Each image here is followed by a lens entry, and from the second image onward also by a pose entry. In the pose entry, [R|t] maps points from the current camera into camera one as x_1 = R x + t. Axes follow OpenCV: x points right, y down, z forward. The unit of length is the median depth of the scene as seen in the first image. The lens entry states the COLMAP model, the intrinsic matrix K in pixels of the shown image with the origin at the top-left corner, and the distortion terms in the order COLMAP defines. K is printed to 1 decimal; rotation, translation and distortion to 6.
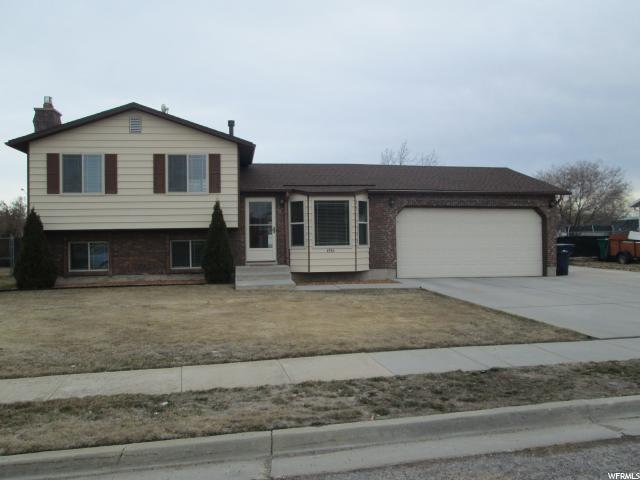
lens RADIAL K [[535.2, 0, 320.6], [0, 535.2, 240.4], [0, 0, 1]] dist [-0.054580, -0.008026]
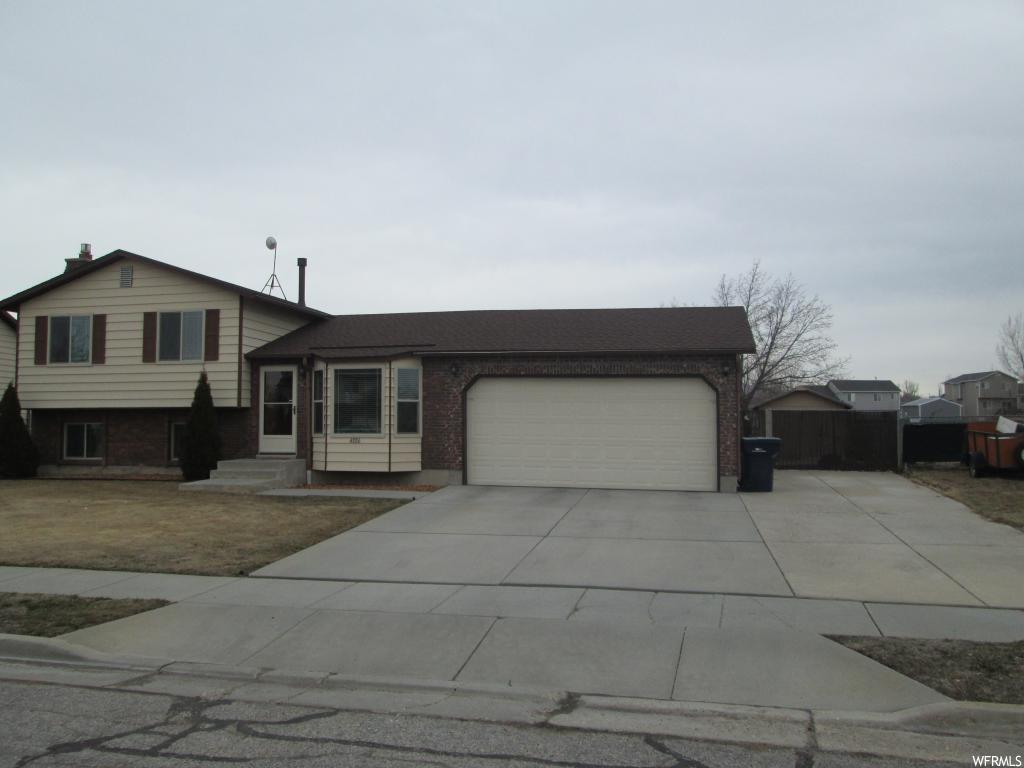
lens RADIAL K [[856.4, 0, 514.7], [0, 856.4, 385.4], [0, 0, 1]] dist [-0.054580, -0.008026]
pose [[0.931078, -0.002949, -0.364809, 0.622675], [-0.012277, 0.999148, -0.039411, -0.011595], [0.364615, 0.041173, 0.930248, 0.036046]]
